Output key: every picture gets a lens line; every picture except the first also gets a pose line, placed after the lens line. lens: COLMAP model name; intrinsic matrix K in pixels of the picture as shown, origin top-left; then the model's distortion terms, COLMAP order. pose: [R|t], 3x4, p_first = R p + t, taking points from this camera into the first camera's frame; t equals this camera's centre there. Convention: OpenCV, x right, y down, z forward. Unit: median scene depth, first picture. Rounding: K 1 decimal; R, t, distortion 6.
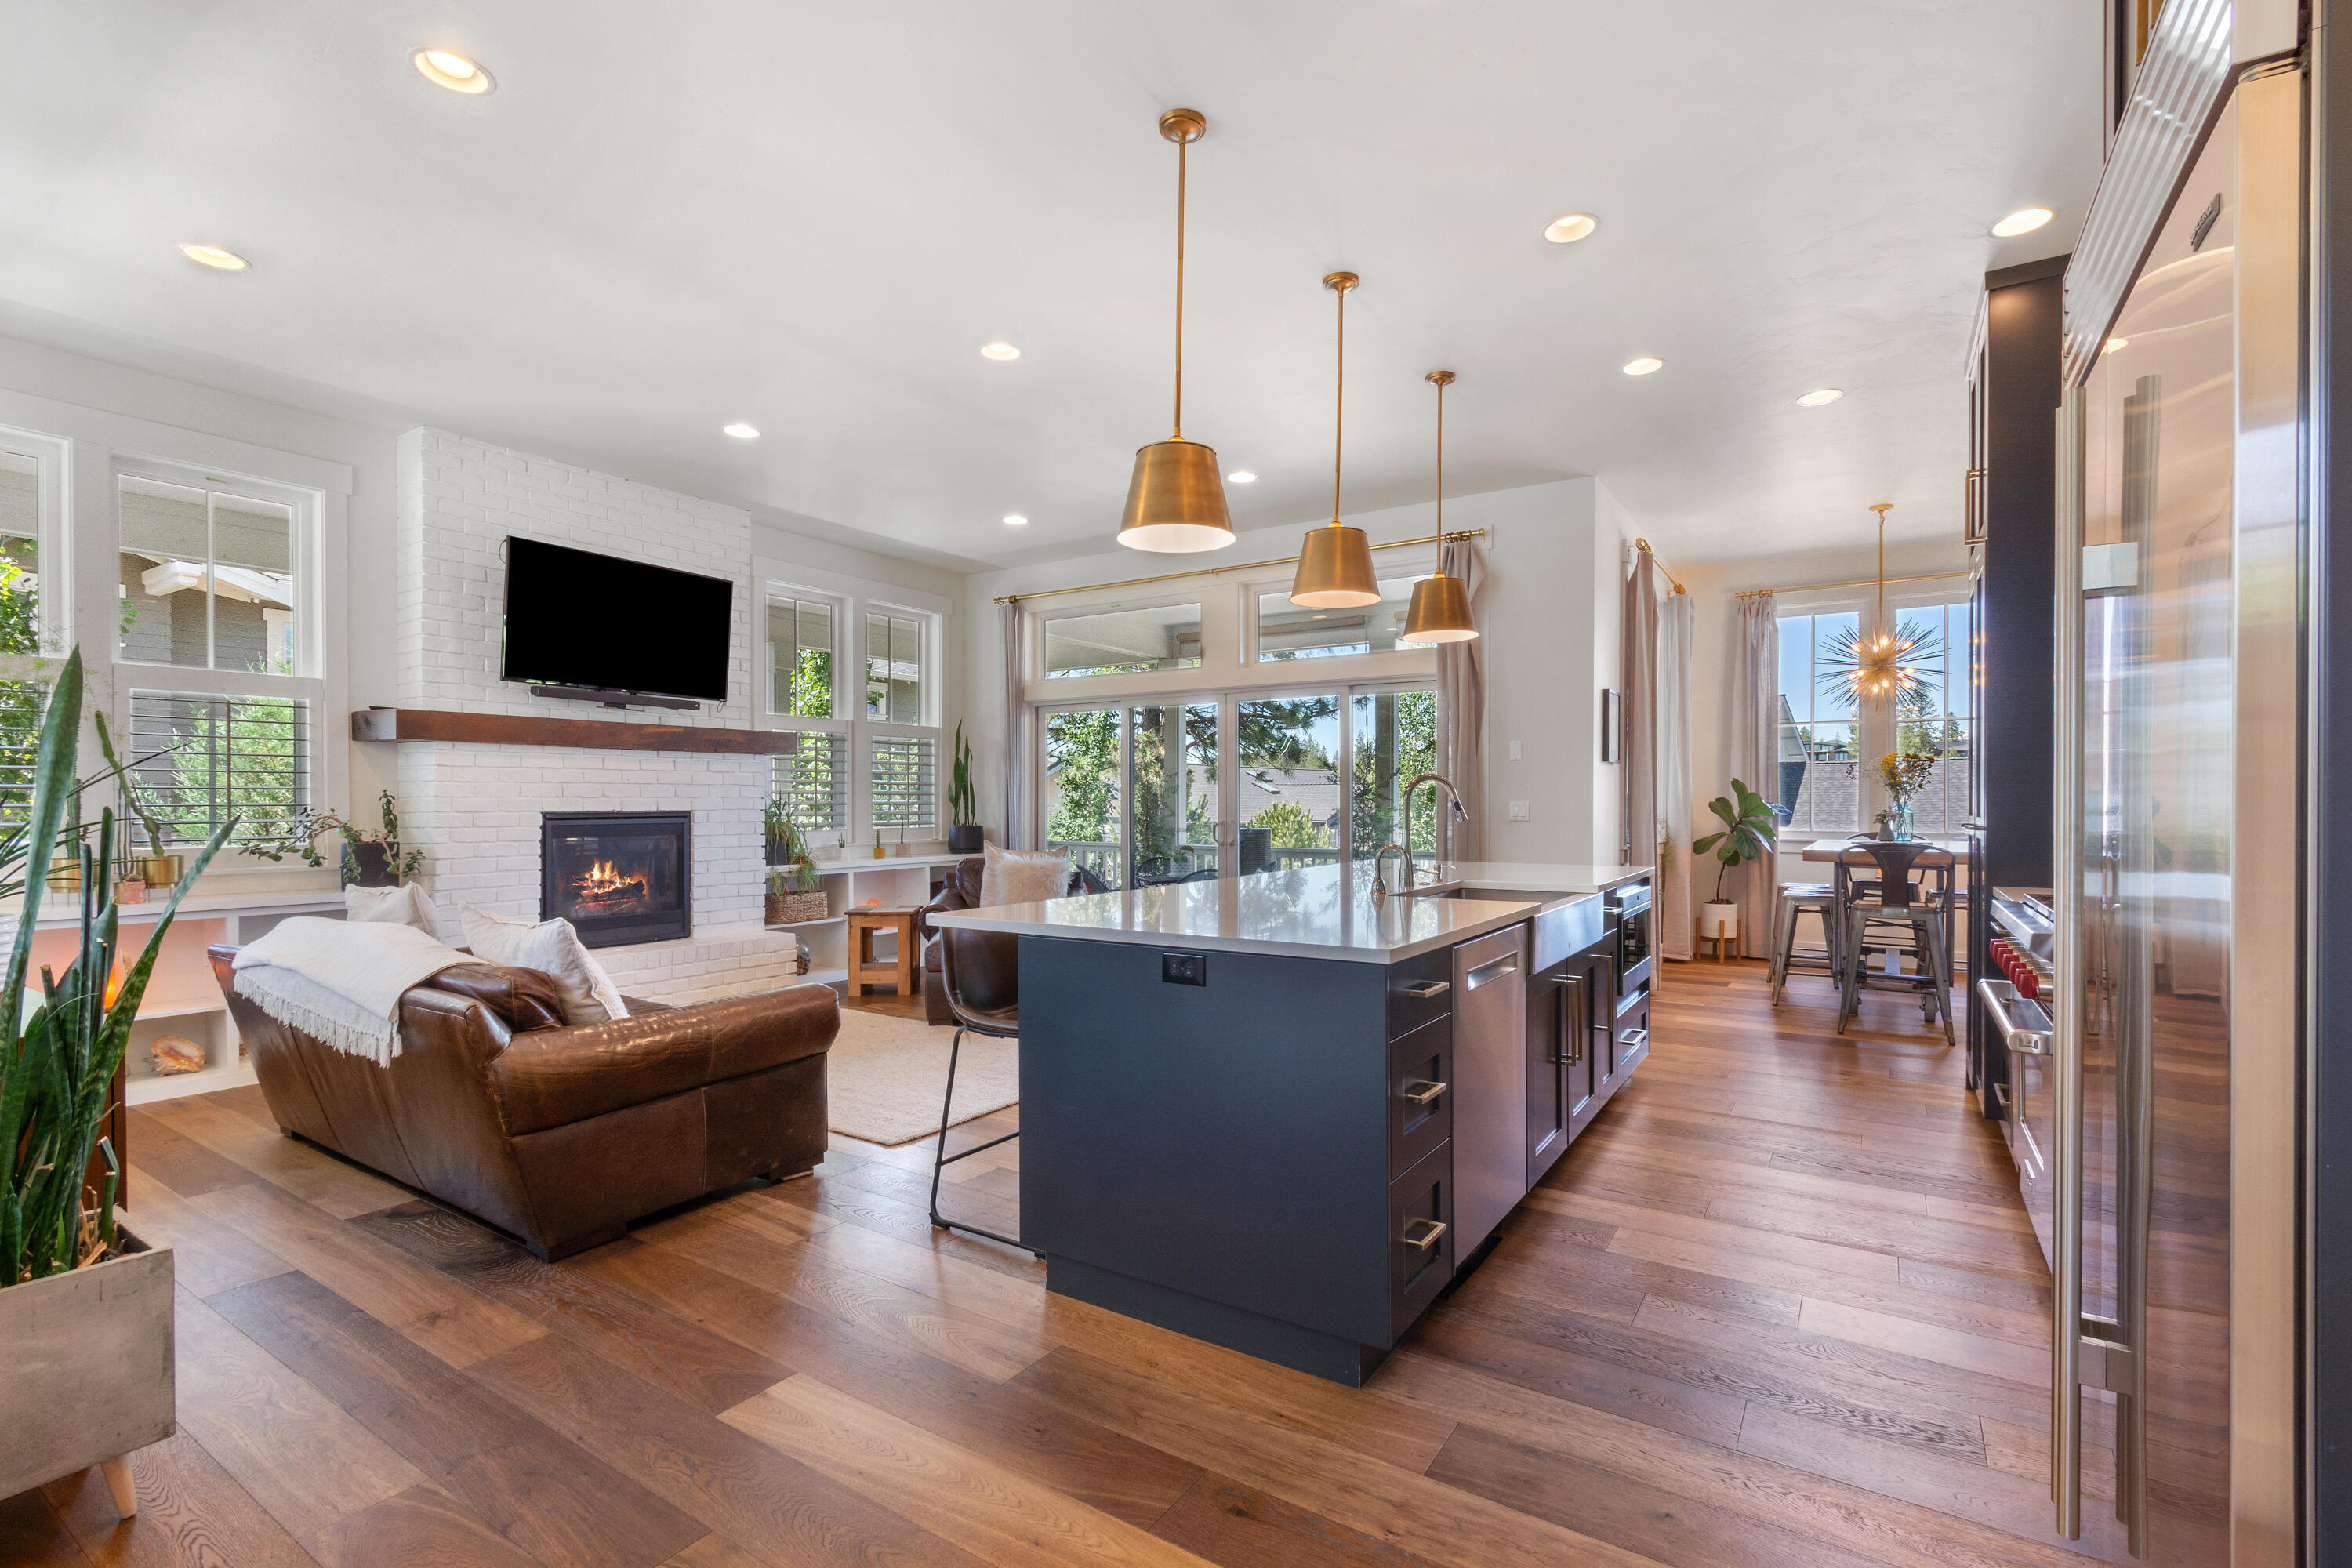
lens RADIAL K [[1069.9, 0, 1179.7], [0, 1069.9, 800.2], [0, 0, 1]] dist [0.003432, 0.000096]
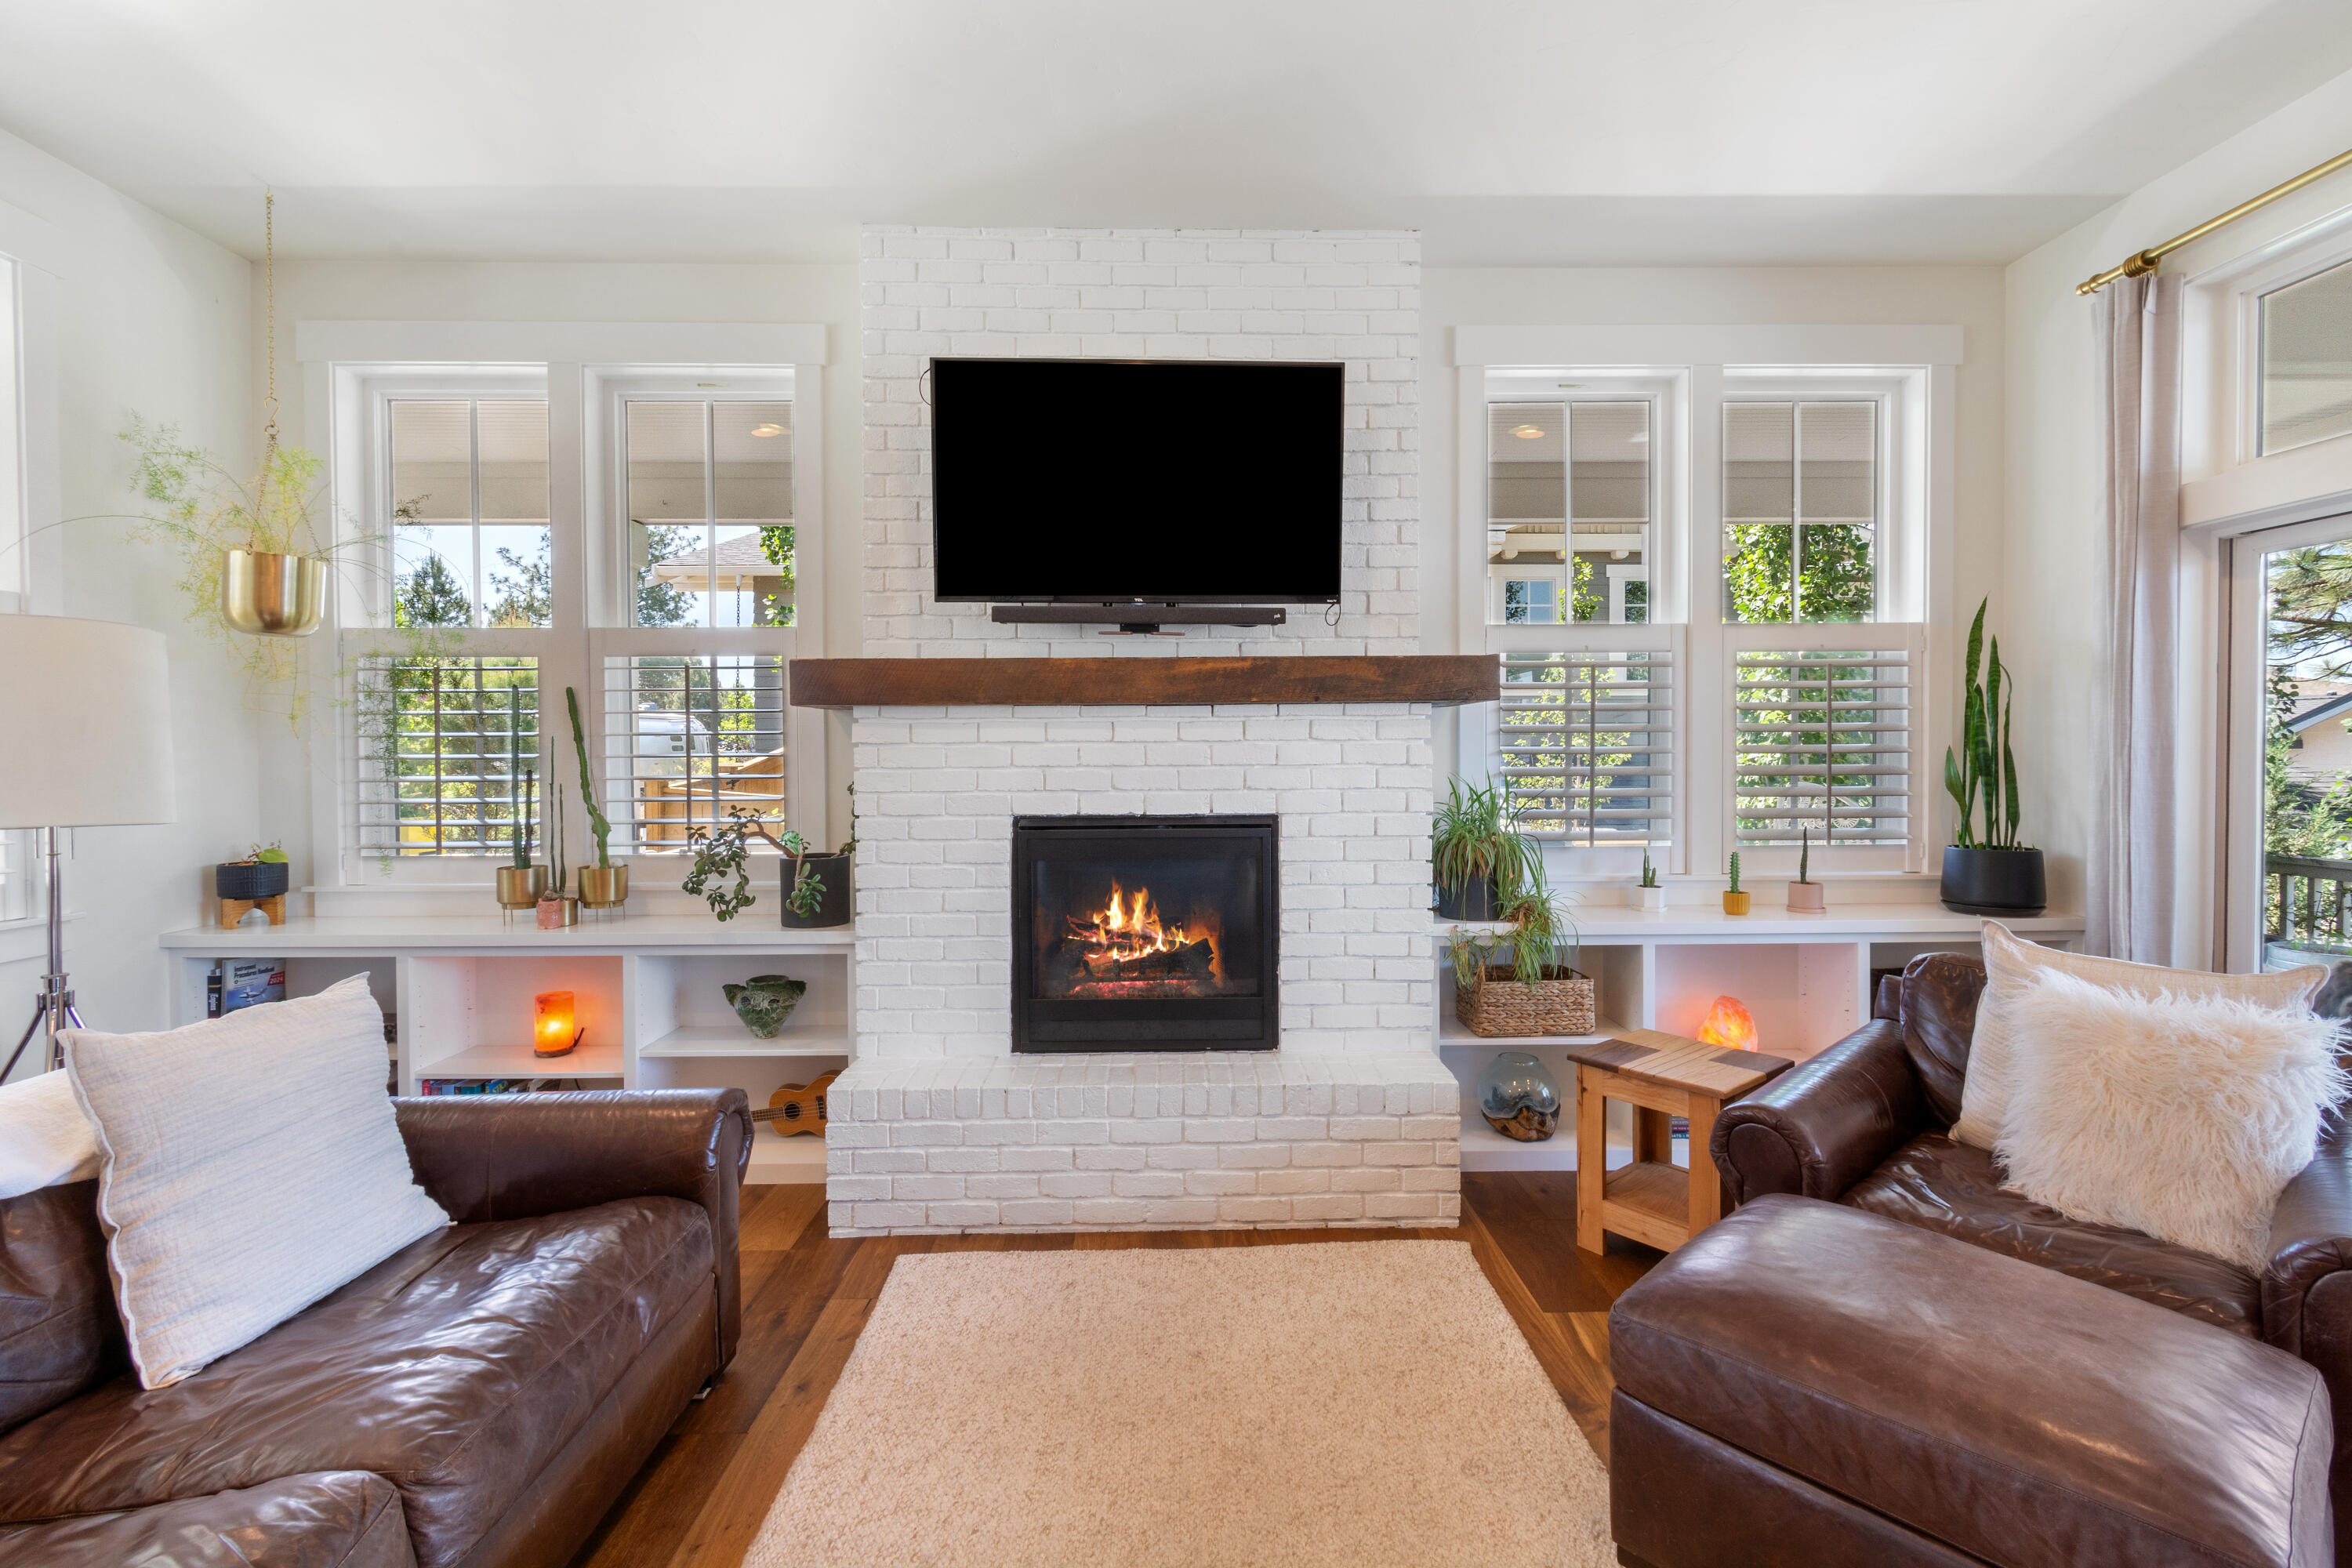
lens RADIAL K [[1047.7, 0, 1183.0], [0, 1047.7, 768.3], [0, 0, 1]] dist [0.003209, 0.000092]
pose [[0.568779, 0.010056, -0.822429, -0.051406], [0.006069, 0.999847, 0.016422, -0.021400], [0.822468, -0.014332, 0.568631, 0.646105]]
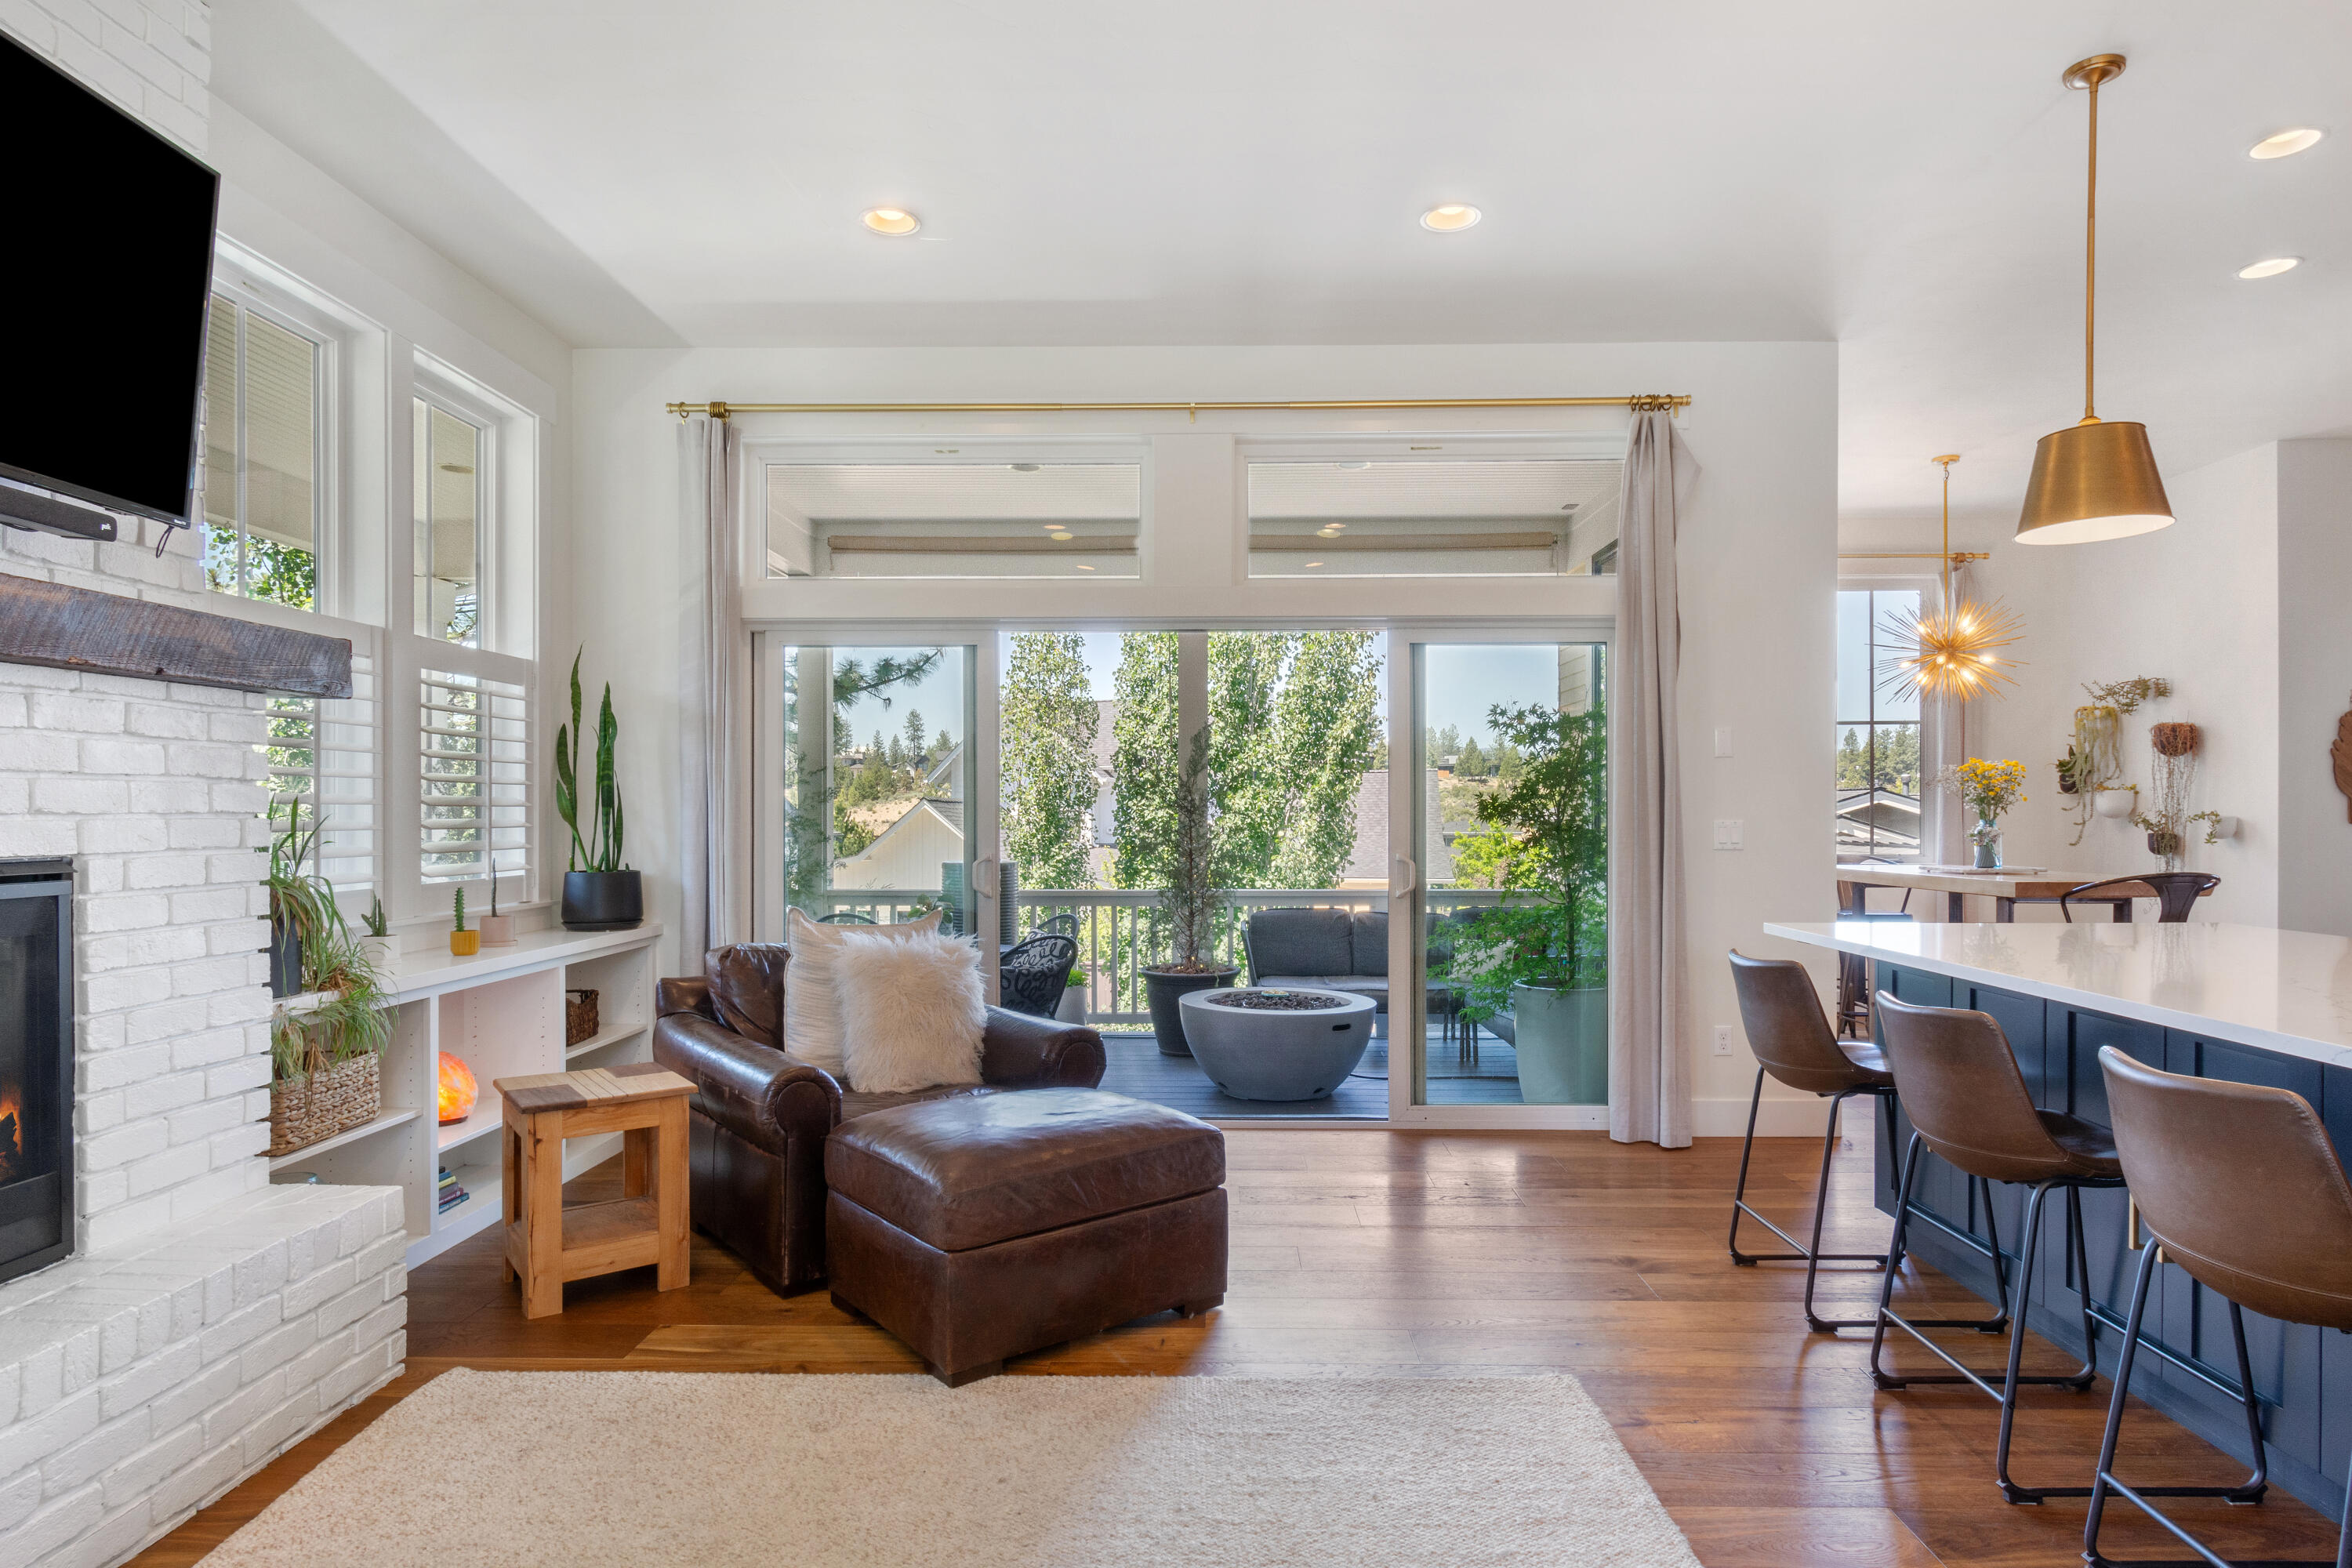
lens RADIAL K [[1285.6, 0, 1185.3], [0, 1285.6, 820.3], [0, 0, 1]] dist [-0.004070, -0.001542]
pose [[0.847246, -0.002552, 0.531195, -0.368531], [-0.001192, 0.999977, 0.006705, -0.003721], [-0.531200, -0.006314, 0.847223, 0.489647]]
